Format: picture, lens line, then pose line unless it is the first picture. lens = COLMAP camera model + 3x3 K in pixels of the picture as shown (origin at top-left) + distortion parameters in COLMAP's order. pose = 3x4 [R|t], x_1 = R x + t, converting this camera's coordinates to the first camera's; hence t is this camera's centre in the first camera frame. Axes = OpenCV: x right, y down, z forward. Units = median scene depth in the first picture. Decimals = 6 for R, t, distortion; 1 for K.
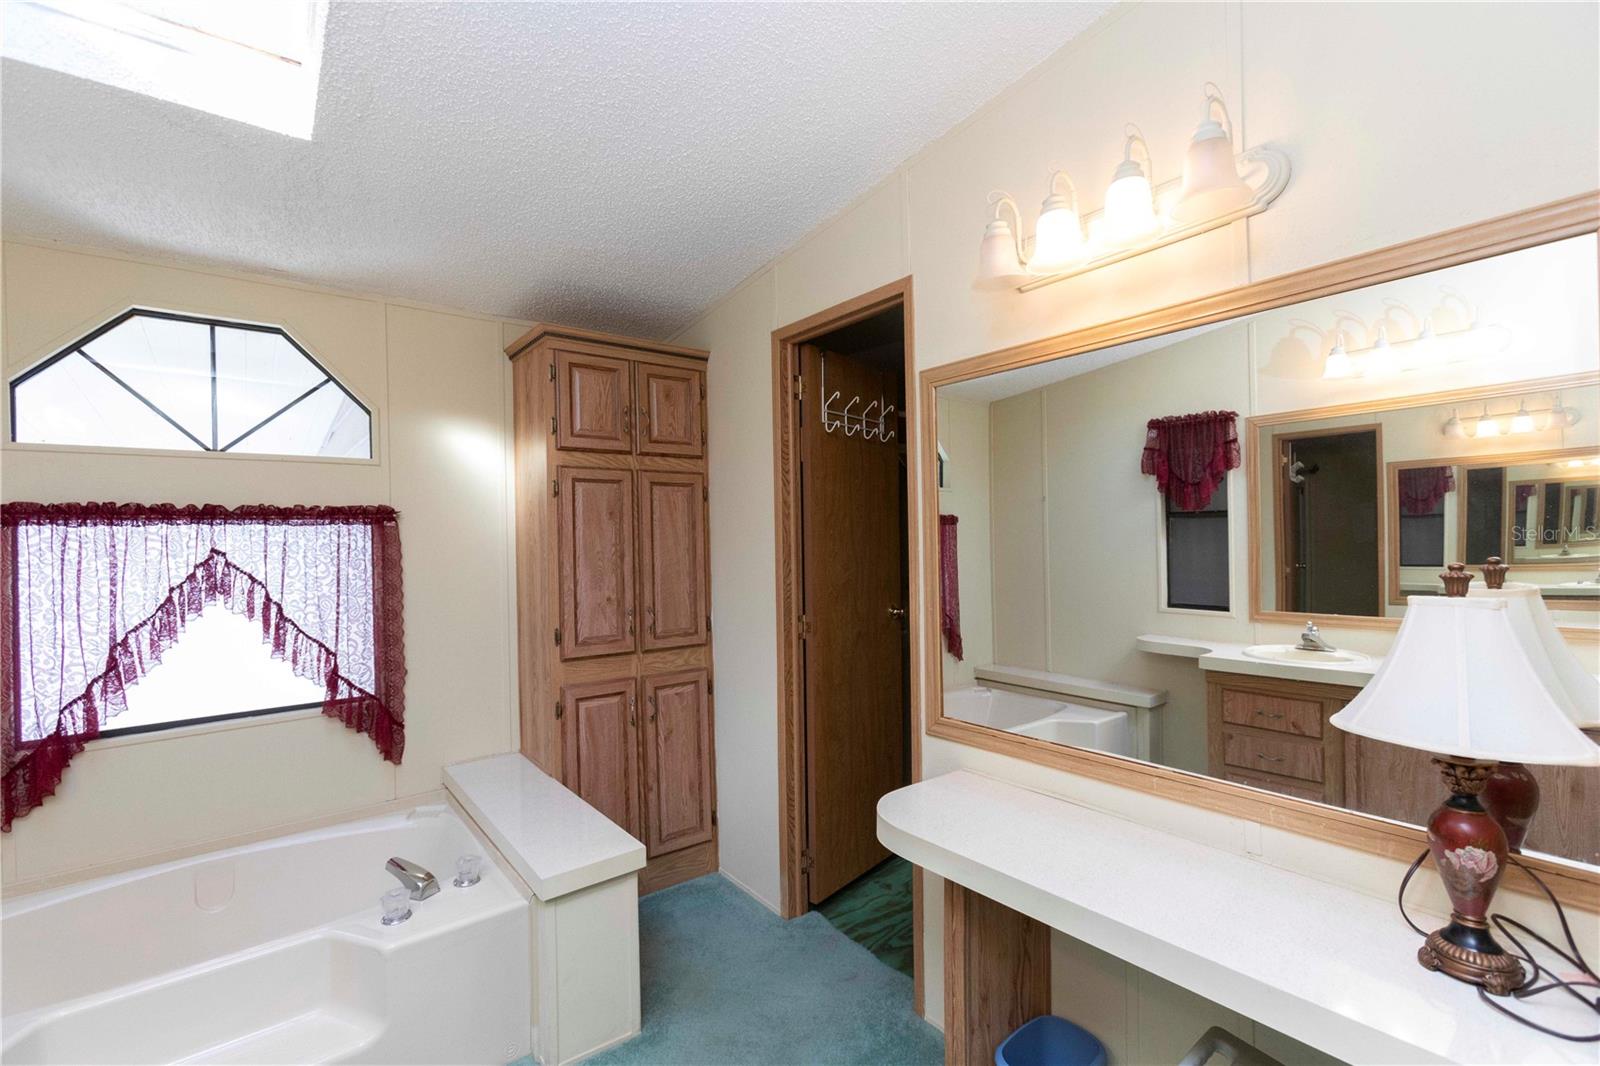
lens RADIAL K [[708.9, 0, 795.8], [0, 708.9, 540.3], [0, 0, 1]] dist [-0.004646, 0.006123]
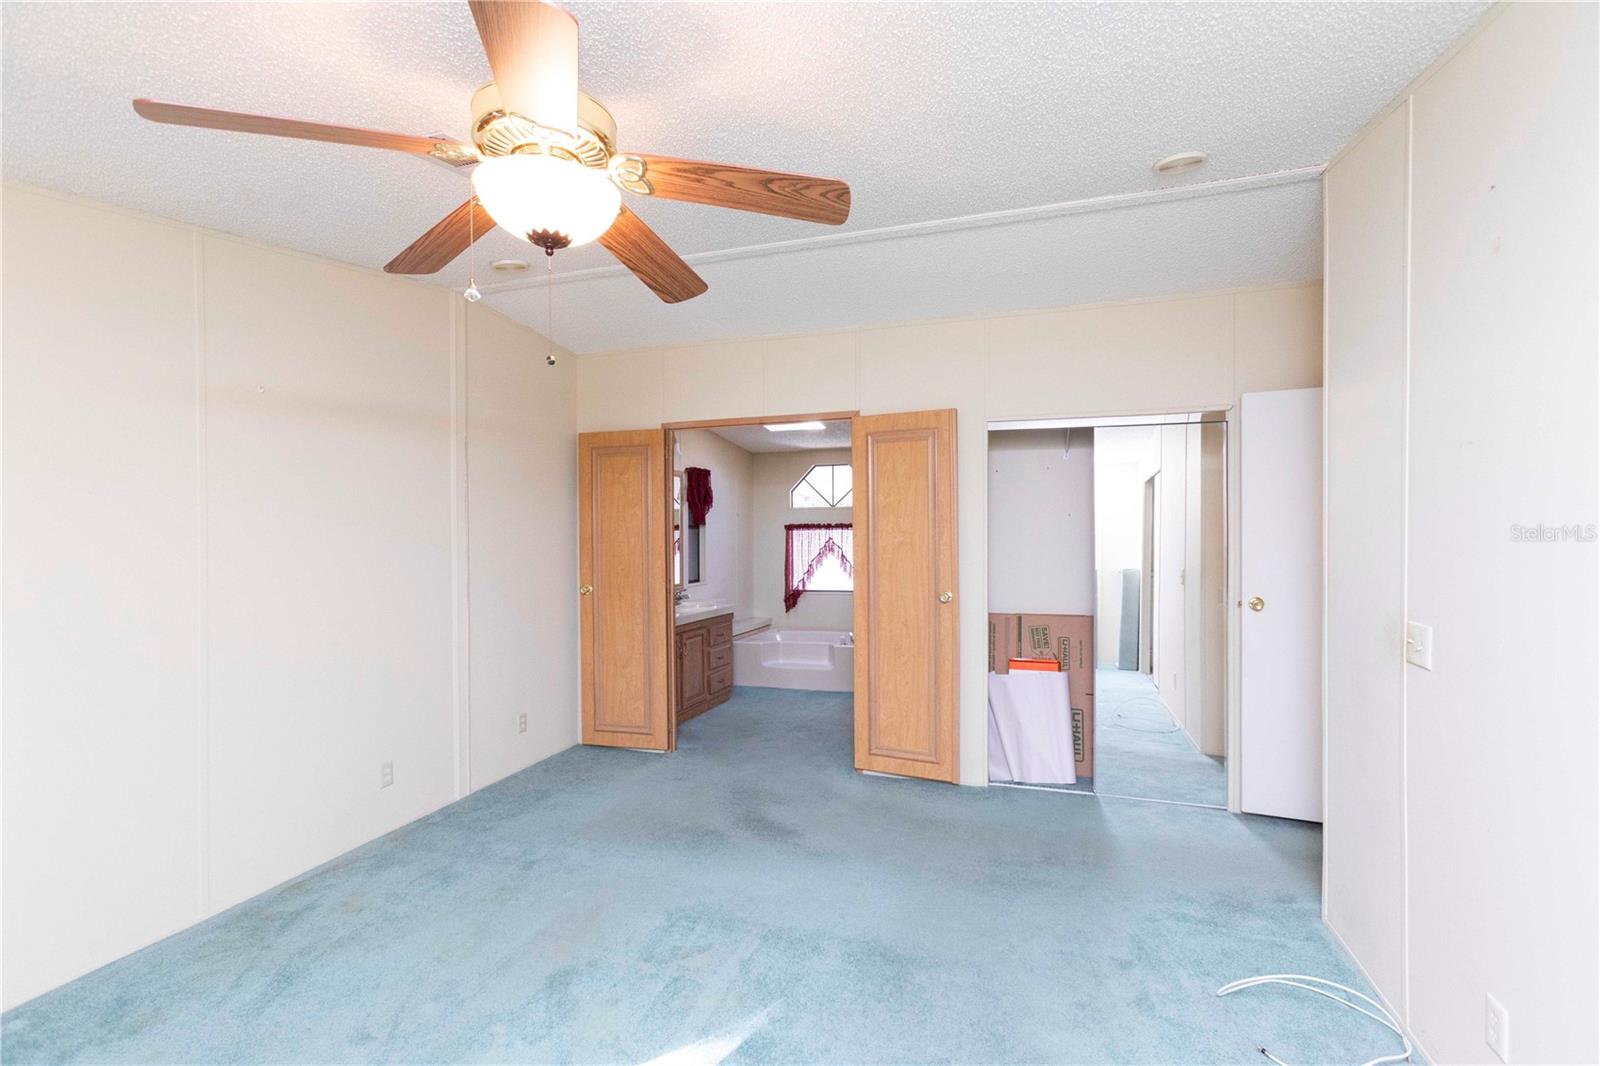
lens RADIAL K [[708.9, 0, 795.9], [0, 708.9, 540.3], [0, 0, 1]] dist [-0.004646, 0.006123]
pose [[0.564531, 0.013633, -0.825299, 1.604033], [-0.002859, 0.999890, 0.014561, -0.018387], [0.825407, -0.005861, 0.564508, -0.859745]]
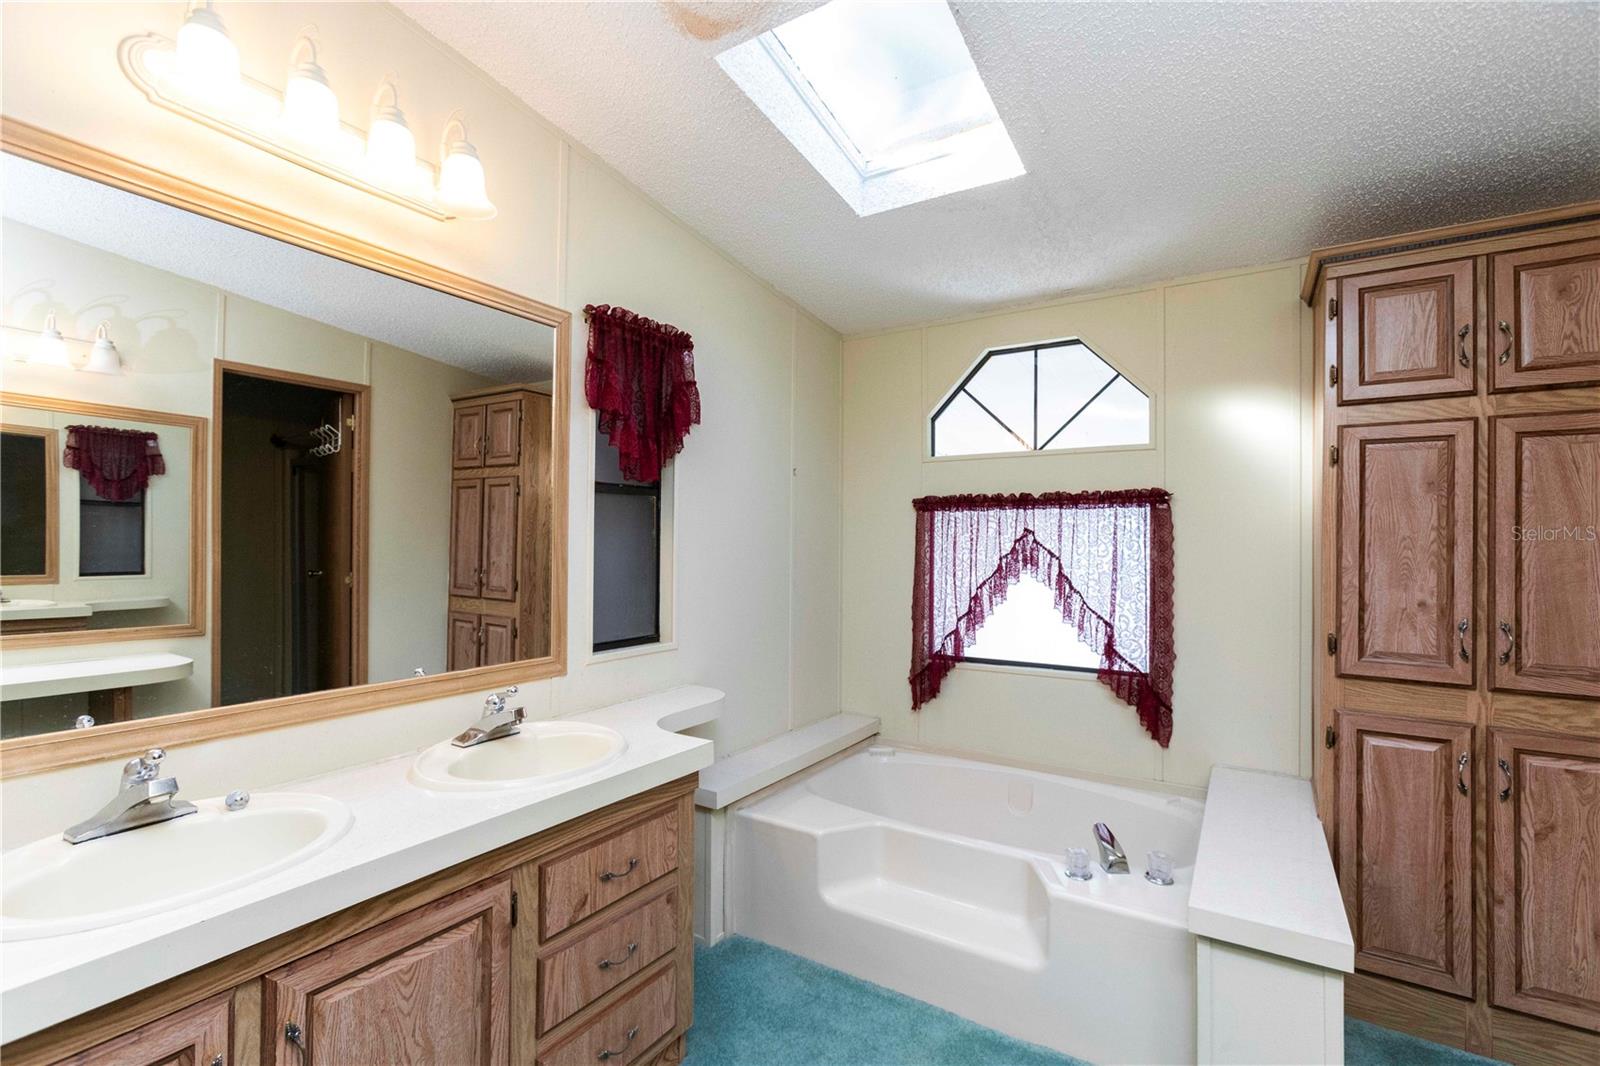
lens RADIAL K [[708.9, 0, 796.9], [0, 708.9, 536.6], [0, 0, 1]] dist [-0.004646, 0.006123]
pose [[0.346532, 0.014232, -0.937930, 0.198502], [-0.015941, 0.999830, 0.009281, 0.019767], [0.937903, 0.011736, 0.346700, 0.173022]]
